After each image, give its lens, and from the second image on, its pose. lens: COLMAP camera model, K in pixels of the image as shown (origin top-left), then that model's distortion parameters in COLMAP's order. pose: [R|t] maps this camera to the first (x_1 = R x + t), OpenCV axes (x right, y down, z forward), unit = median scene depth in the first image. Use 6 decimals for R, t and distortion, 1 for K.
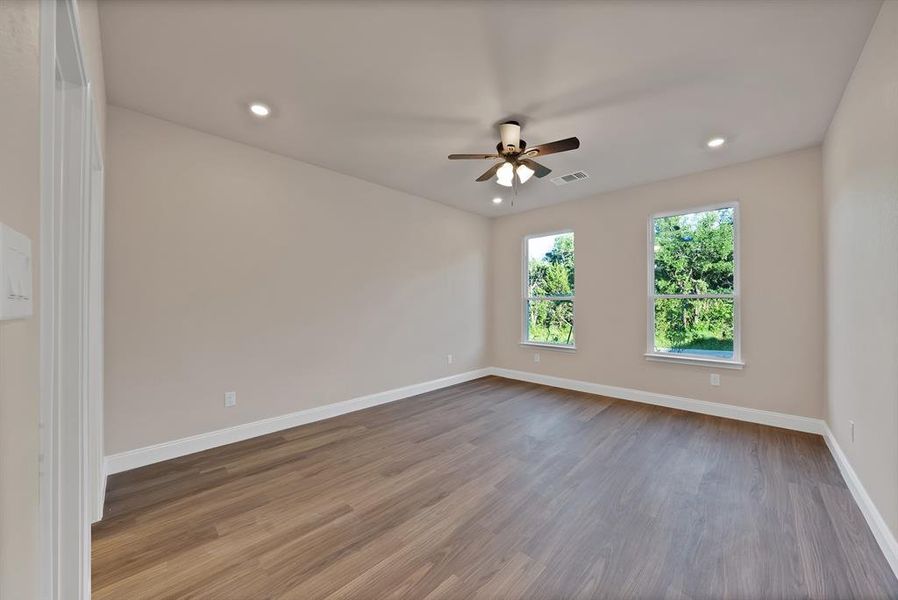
lens RADIAL K [[325.1, 0, 446.8], [0, 325.1, 297.2], [0, 0, 1]] dist [-0.032209, 0.008211]
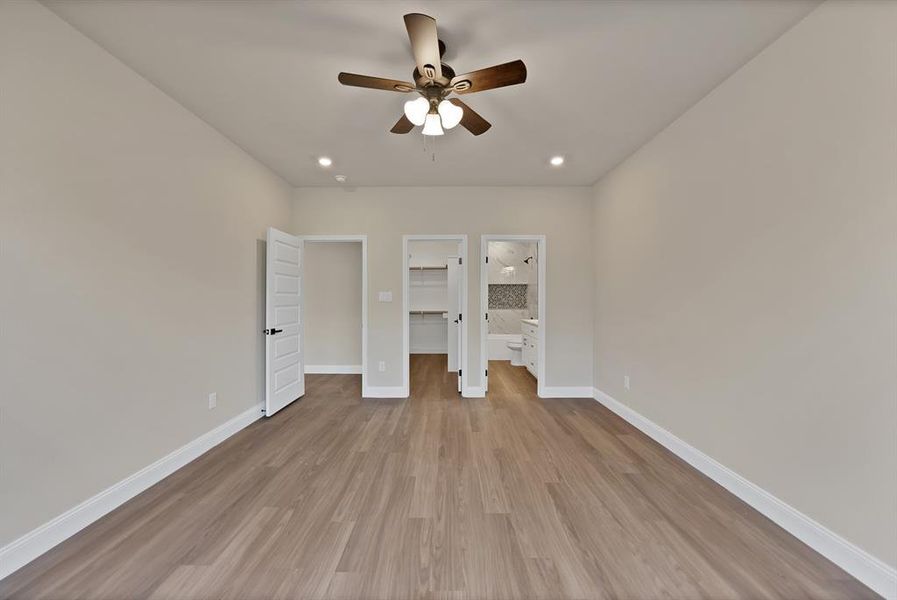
lens RADIAL K [[324.8, 0, 446.3], [0, 324.8, 297.2], [0, 0, 1]] dist [-0.032209, 0.008211]
pose [[-0.724759, -0.005401, -0.688982, 0.699800], [0.013189, 0.999677, -0.021711, 0.031270], [0.688877, -0.024822, -0.724454, 1.625496]]
